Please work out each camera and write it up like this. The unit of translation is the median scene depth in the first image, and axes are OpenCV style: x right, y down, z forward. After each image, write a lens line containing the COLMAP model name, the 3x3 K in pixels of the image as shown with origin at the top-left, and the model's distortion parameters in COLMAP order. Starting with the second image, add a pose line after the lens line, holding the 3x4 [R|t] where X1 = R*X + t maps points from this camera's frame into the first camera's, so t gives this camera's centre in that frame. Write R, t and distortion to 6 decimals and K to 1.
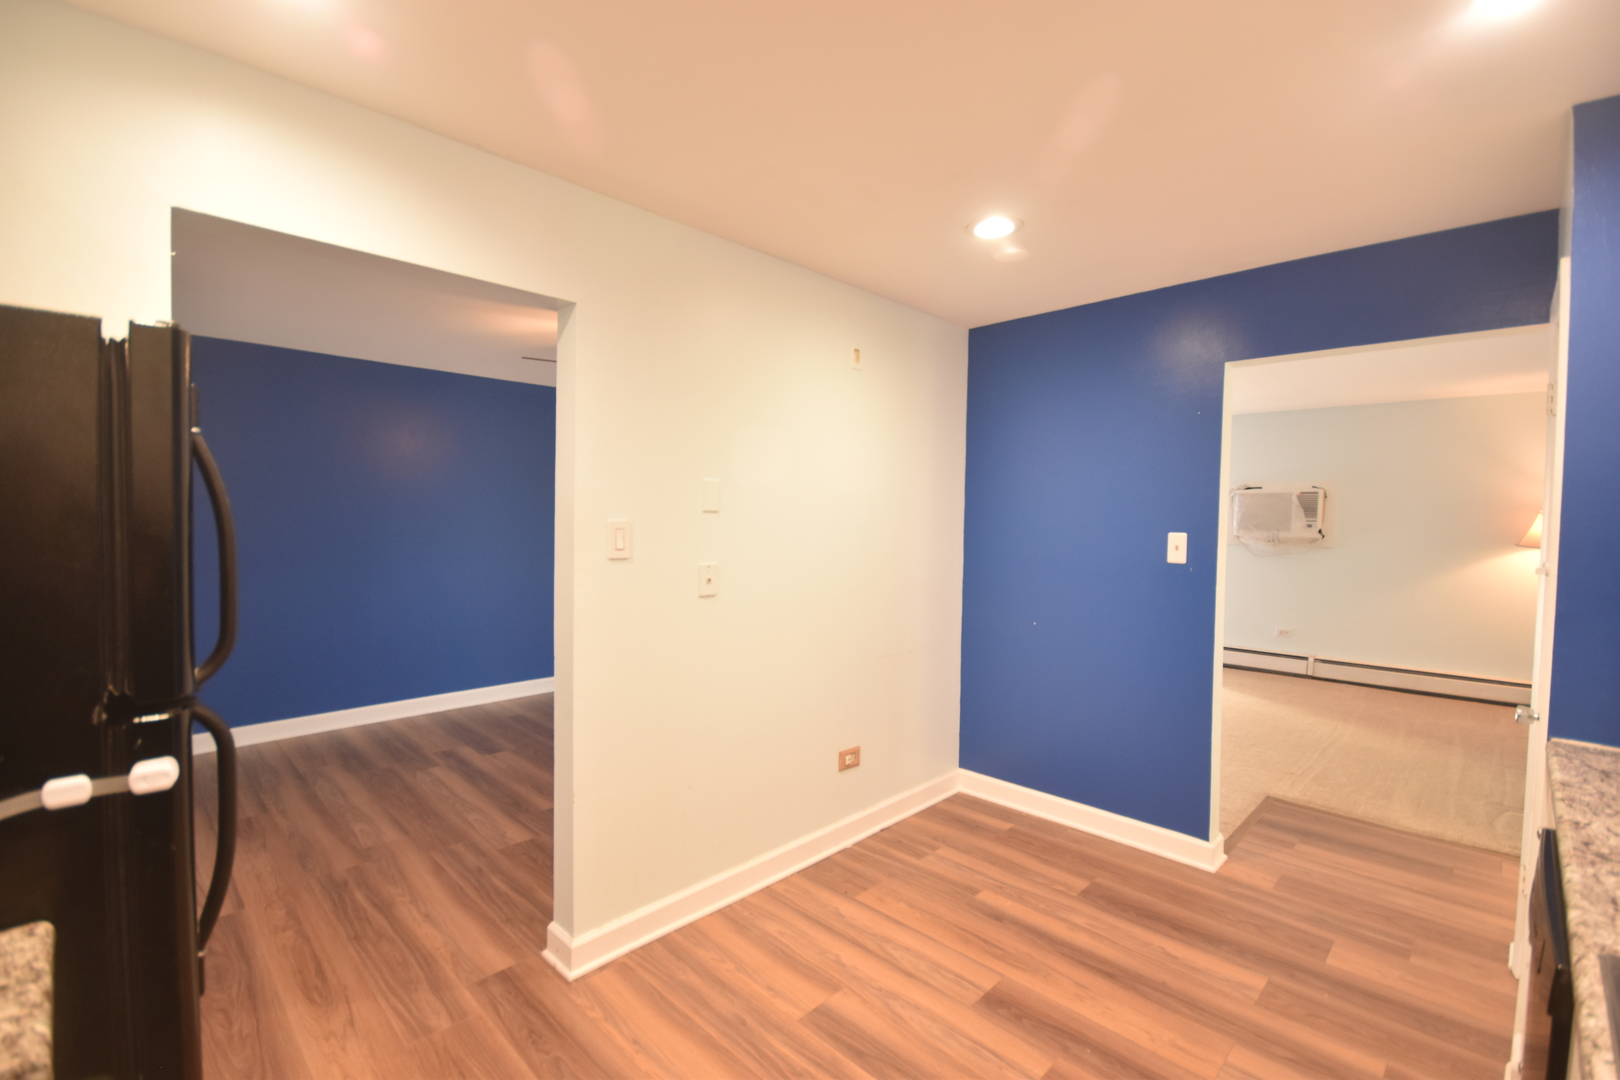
lens RADIAL K [[716.4, 0, 805.7], [0, 716.4, 537.3], [0, 0, 1]] dist [0.000556, -0.000255]
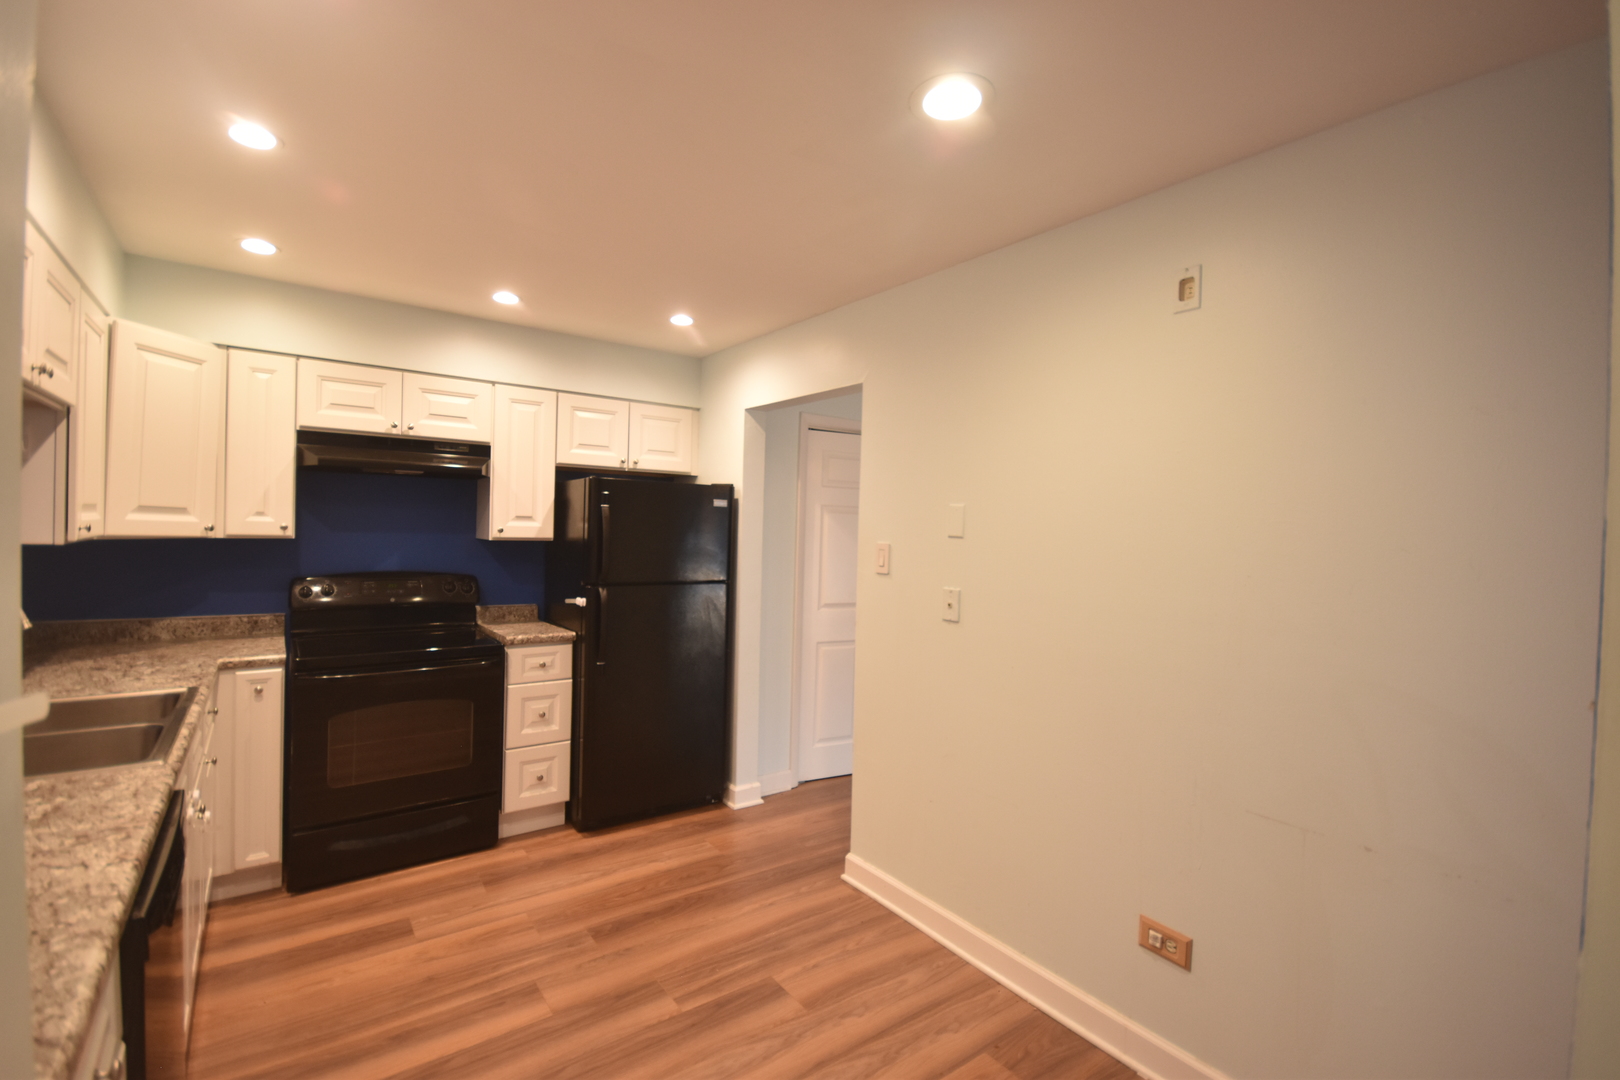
lens RADIAL K [[716.4, 0, 805.7], [0, 716.4, 537.3], [0, 0, 1]] dist [0.000556, -0.000255]
pose [[-0.159647, -0.004924, -0.987162, 1.003626], [-0.061706, 0.998082, 0.005001, -0.030922], [0.985244, 0.061712, -0.159644, 1.078113]]
